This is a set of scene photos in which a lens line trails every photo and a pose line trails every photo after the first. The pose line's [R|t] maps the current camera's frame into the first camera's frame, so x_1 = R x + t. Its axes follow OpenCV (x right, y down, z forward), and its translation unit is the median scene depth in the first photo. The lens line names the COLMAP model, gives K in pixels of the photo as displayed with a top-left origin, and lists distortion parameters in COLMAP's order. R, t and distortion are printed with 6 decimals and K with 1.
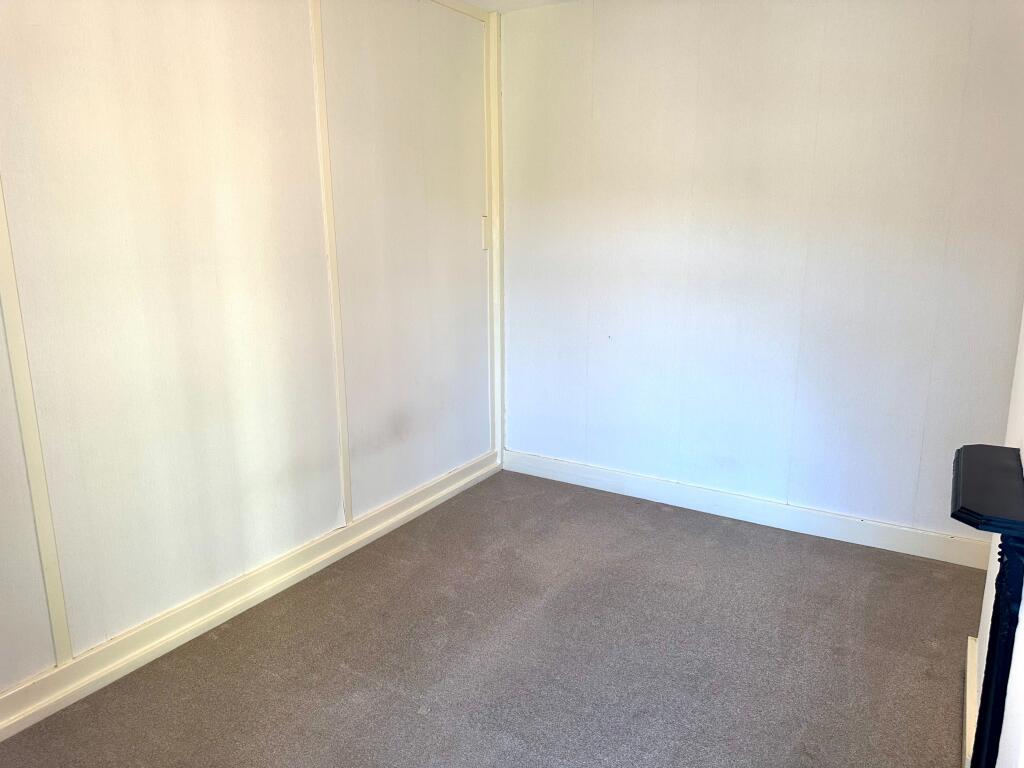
lens RADIAL K [[726.9, 0, 518.3], [0, 726.9, 379.8], [0, 0, 1]] dist [0.109464, -0.169403]
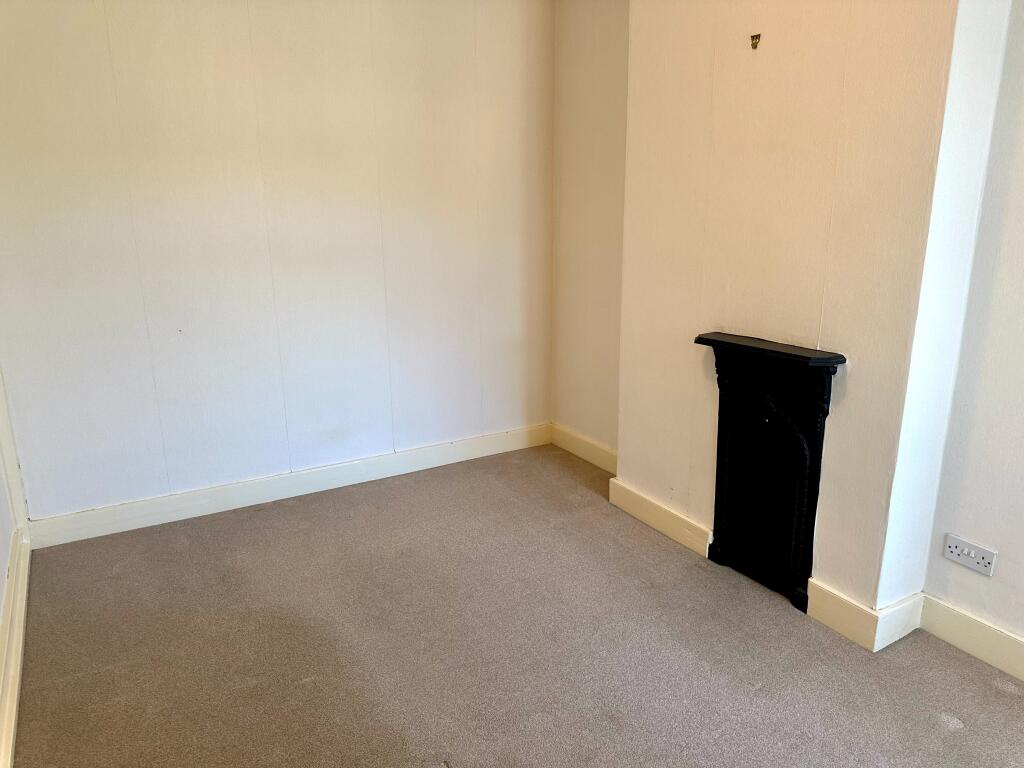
lens RADIAL K [[726.9, 0, 518.3], [0, 726.9, 379.8], [0, 0, 1]] dist [0.109464, -0.169403]
pose [[0.467880, -0.218683, 0.856310, -0.462589], [0.191273, 0.970996, 0.143461, -0.057729], [-0.862846, 0.096667, 0.496138, 0.296619]]
